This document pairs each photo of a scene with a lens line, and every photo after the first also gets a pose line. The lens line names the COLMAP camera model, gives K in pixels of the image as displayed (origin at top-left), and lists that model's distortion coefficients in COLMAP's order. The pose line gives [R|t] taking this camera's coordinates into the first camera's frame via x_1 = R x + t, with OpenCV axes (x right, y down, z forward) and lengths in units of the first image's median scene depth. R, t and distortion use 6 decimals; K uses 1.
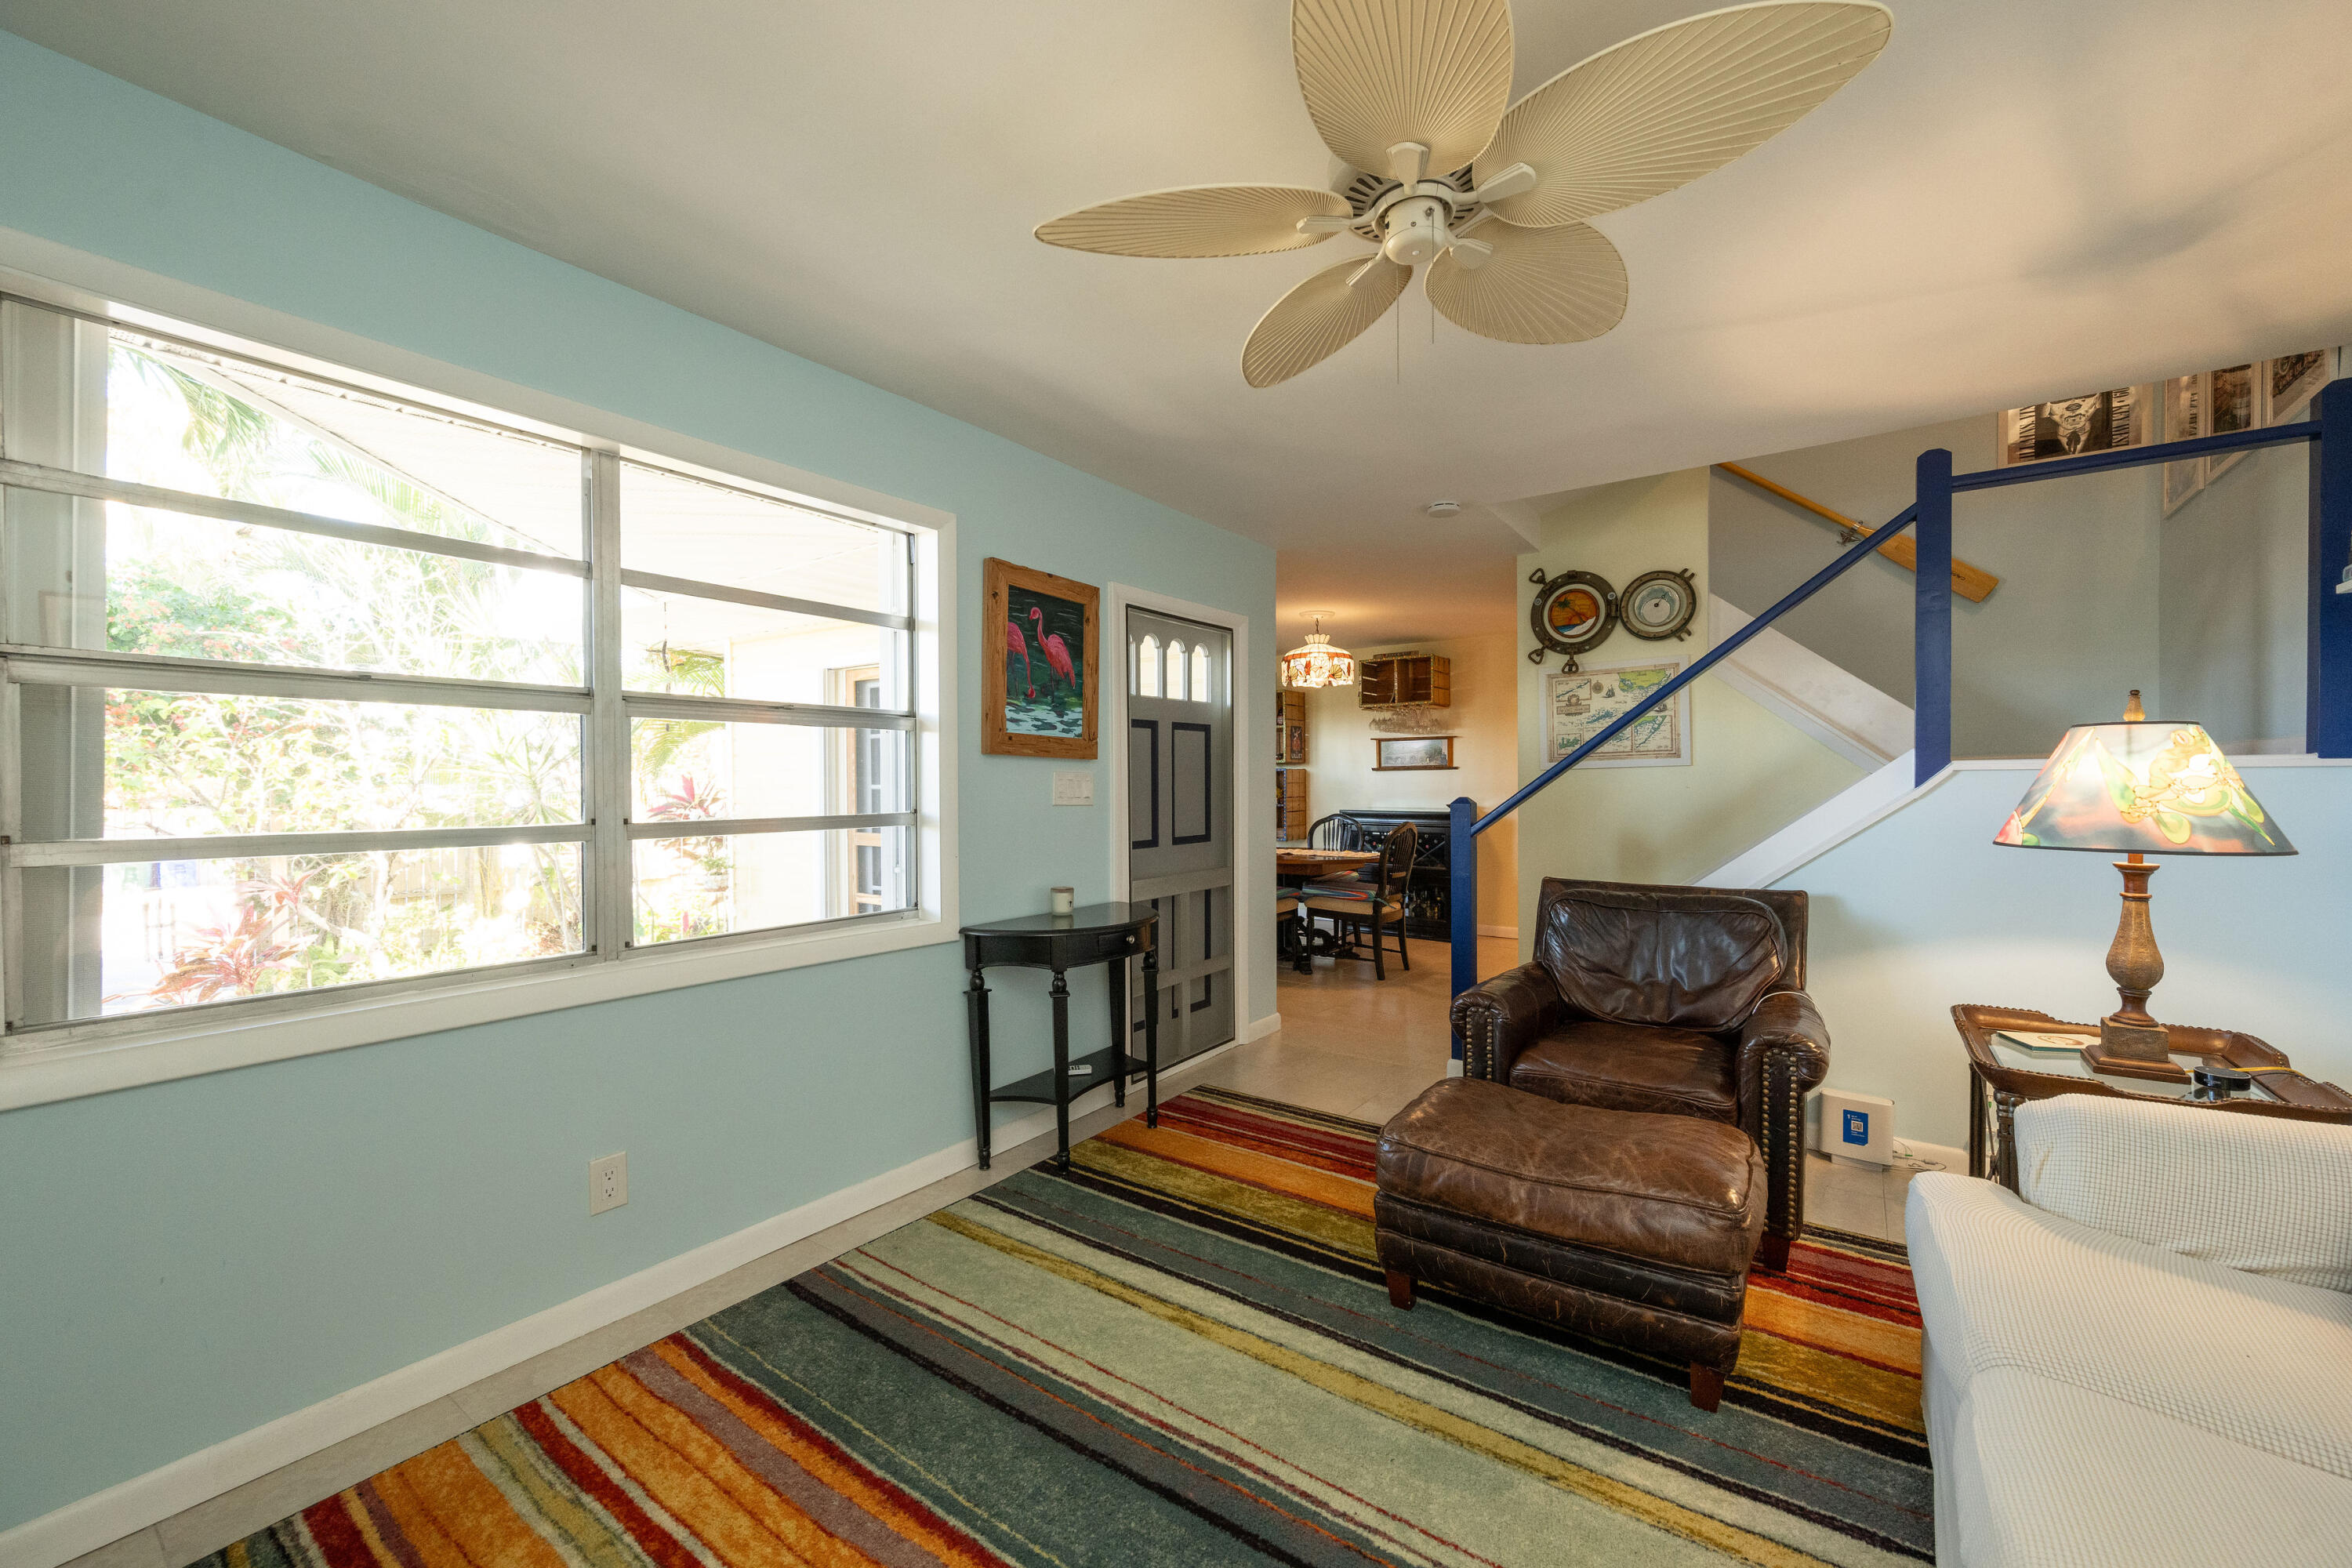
lens RADIAL K [[916.7, 0, 1170.1], [0, 916.7, 784.7], [0, 0, 1]] dist [-0.003108, 0.000440]
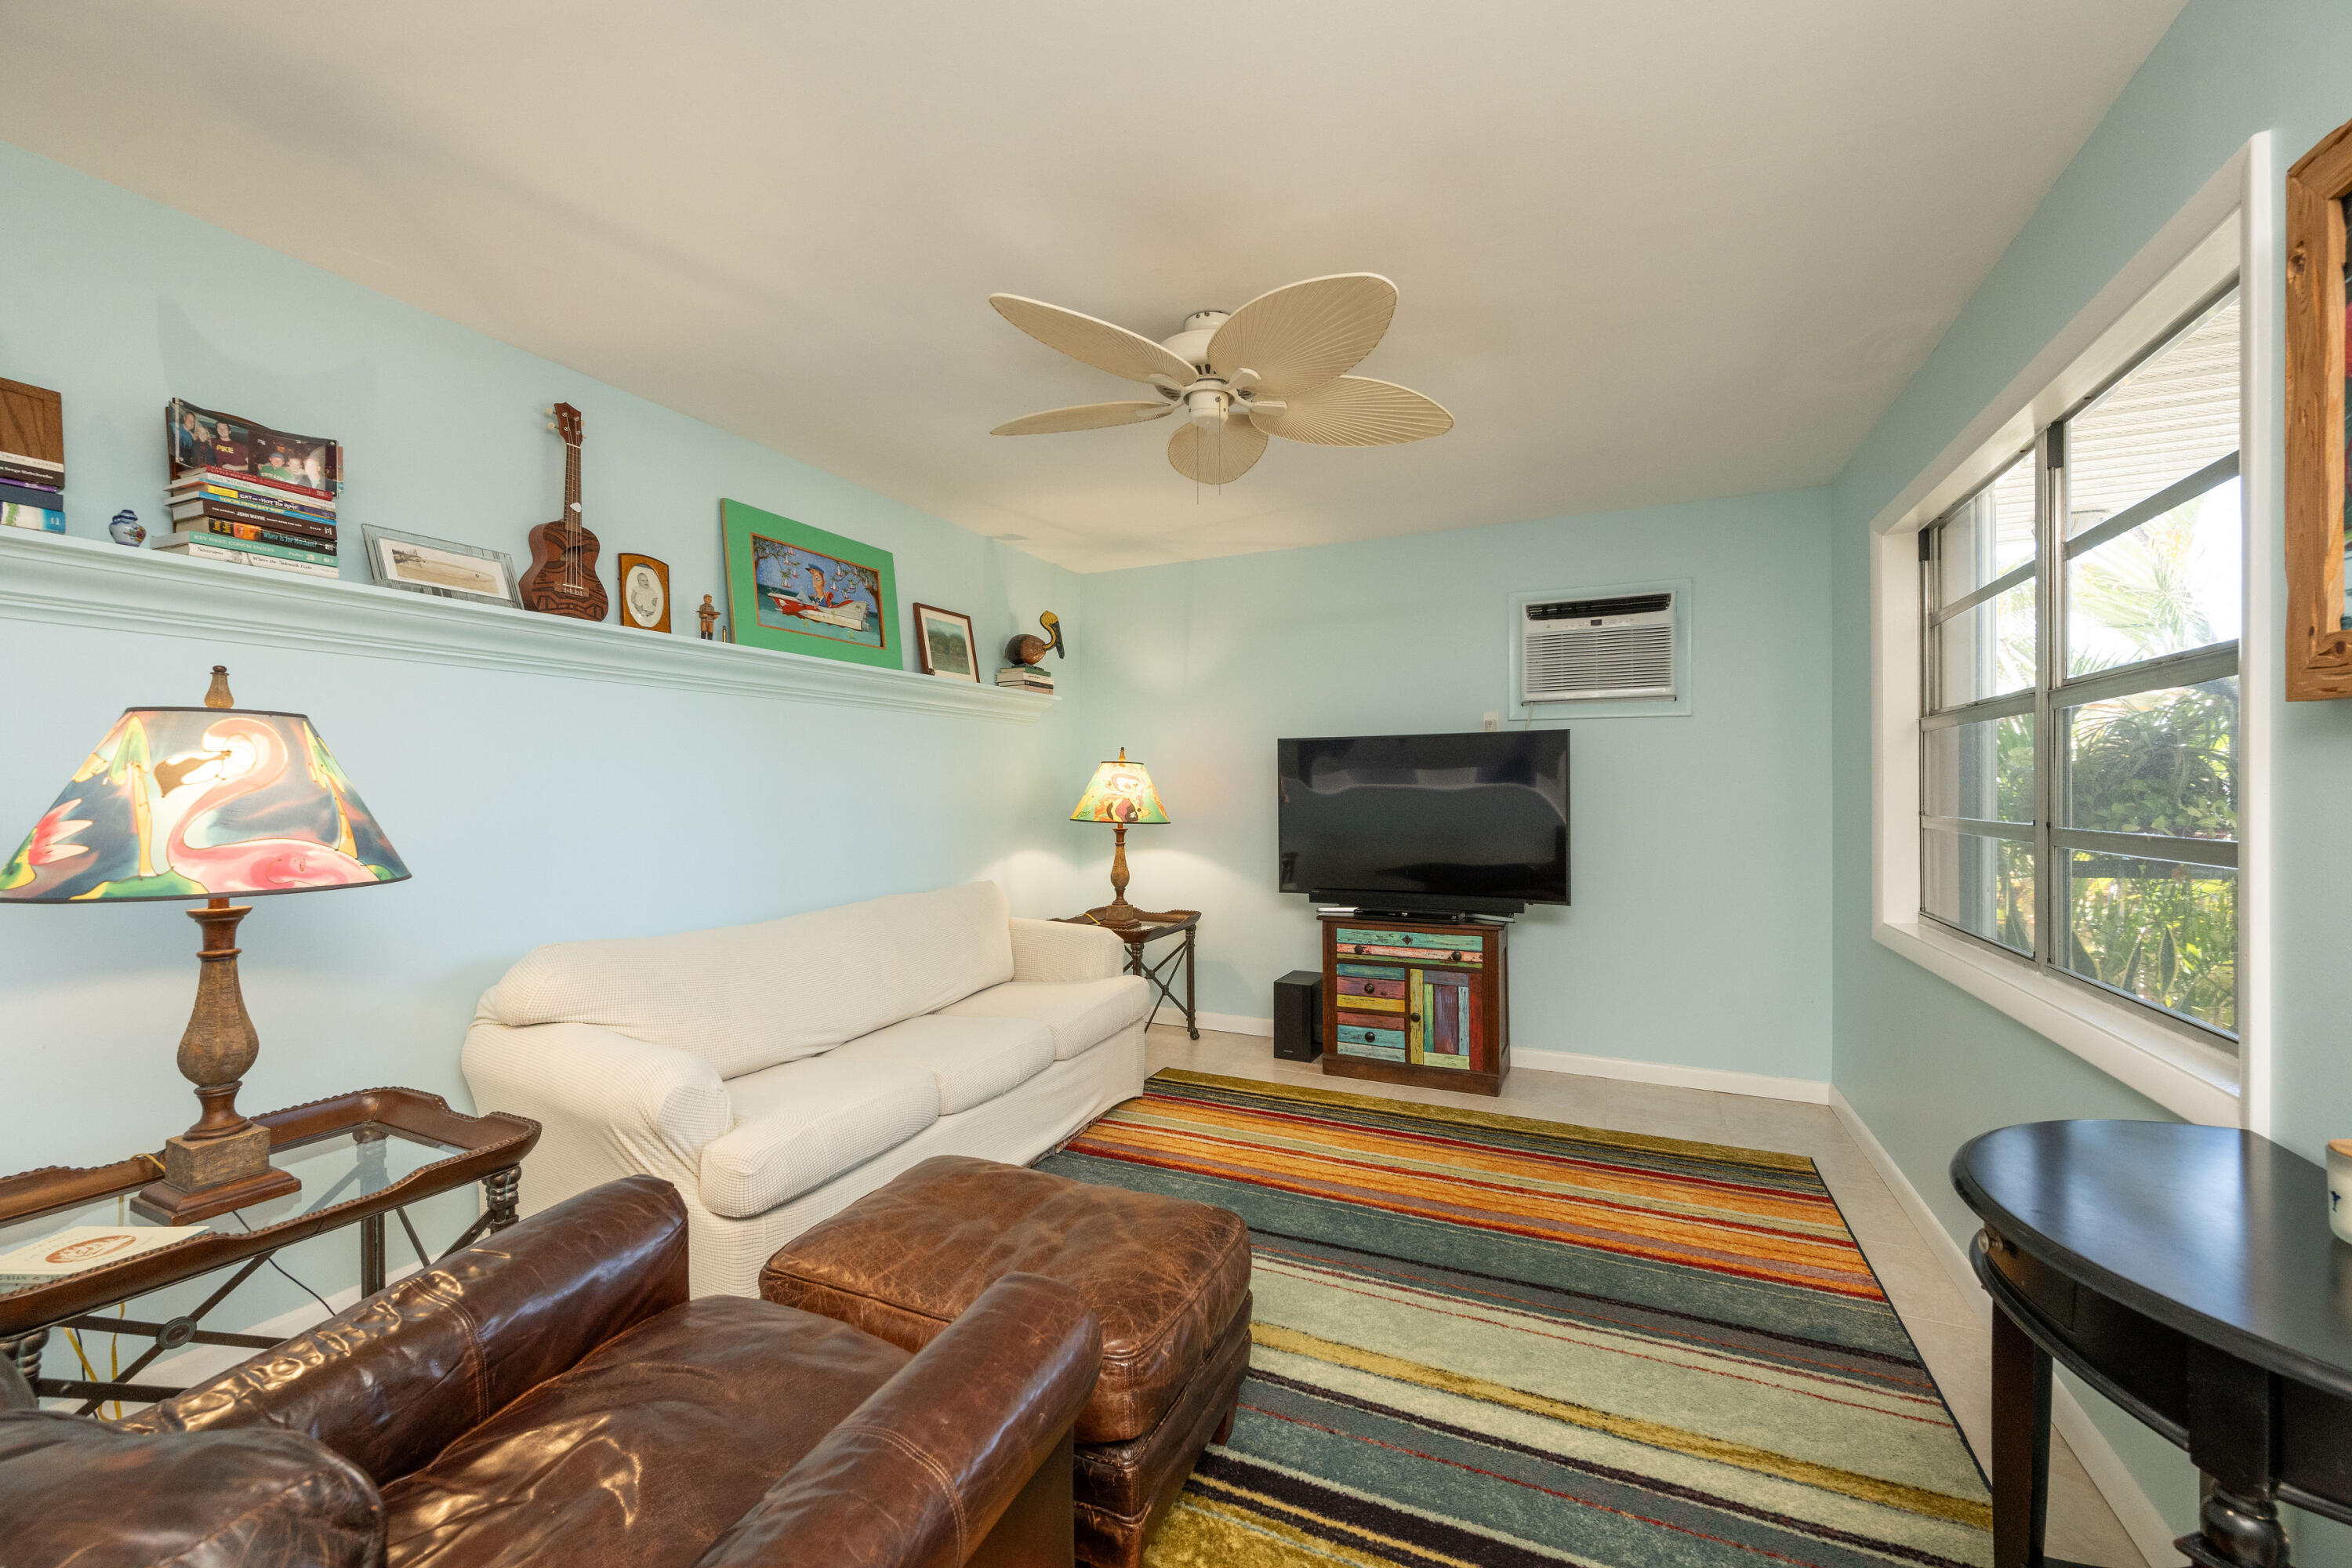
lens RADIAL K [[916.7, 0, 1180.7], [0, 916.7, 791.6], [0, 0, 1]] dist [-0.003108, 0.000440]
pose [[-0.980146, 0.009858, -0.198033, 0.457196], [0.009781, 0.999951, 0.001369, 0.000615], [0.198037, -0.000595, -0.980194, 1.847886]]
